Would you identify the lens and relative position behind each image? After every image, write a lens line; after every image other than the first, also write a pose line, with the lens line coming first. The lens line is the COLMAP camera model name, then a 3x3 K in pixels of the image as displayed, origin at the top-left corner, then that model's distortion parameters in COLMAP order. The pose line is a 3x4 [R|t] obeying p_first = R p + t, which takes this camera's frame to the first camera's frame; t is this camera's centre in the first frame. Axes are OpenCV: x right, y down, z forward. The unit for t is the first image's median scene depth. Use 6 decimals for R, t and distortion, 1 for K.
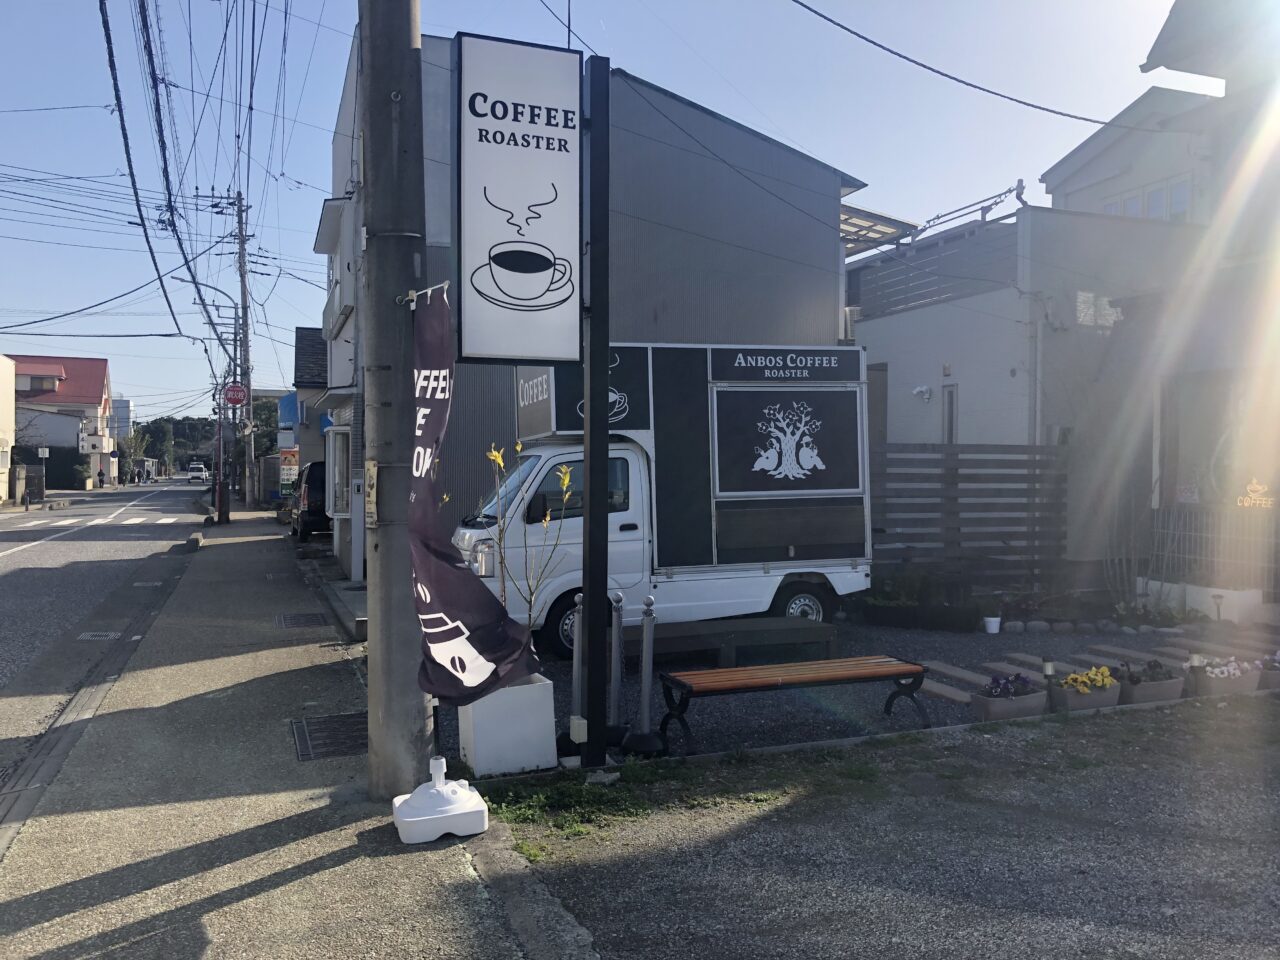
lens RADIAL K [[1061.4, 0, 641.9], [0, 1061.4, 479.9], [0, 0, 1]] dist [0.000097, 0.011913]
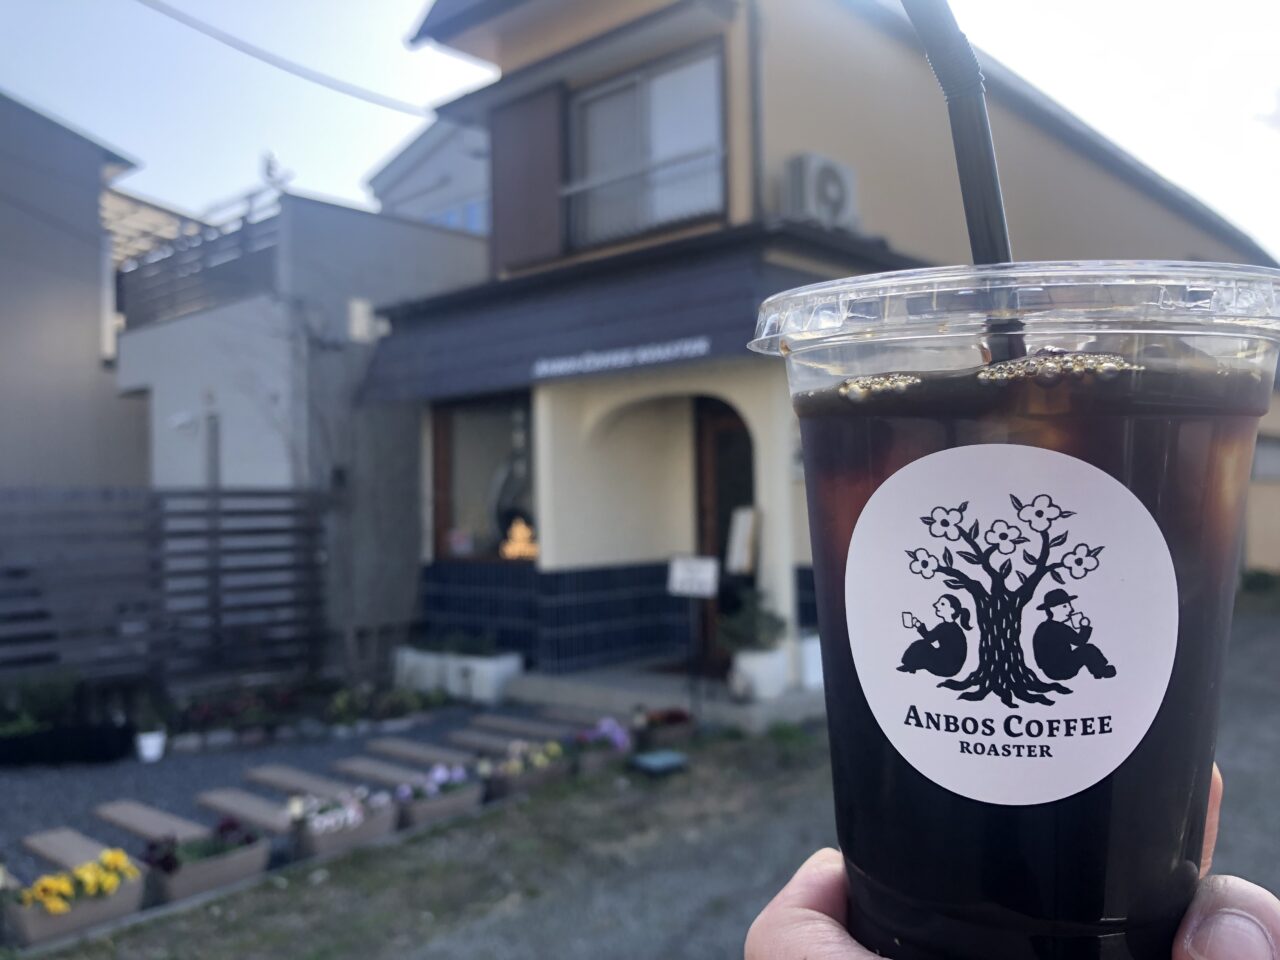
lens RADIAL K [[1061.4, 0, 640.1], [0, 1061.4, 478.1], [0, 0, 1]] dist [0.000097, 0.011913]
pose [[0.896821, -0.027448, 0.441541, 0.250461], [0.045487, 0.998505, -0.030317, -0.004147], [-0.440049, 0.047274, 0.896729, 0.174426]]
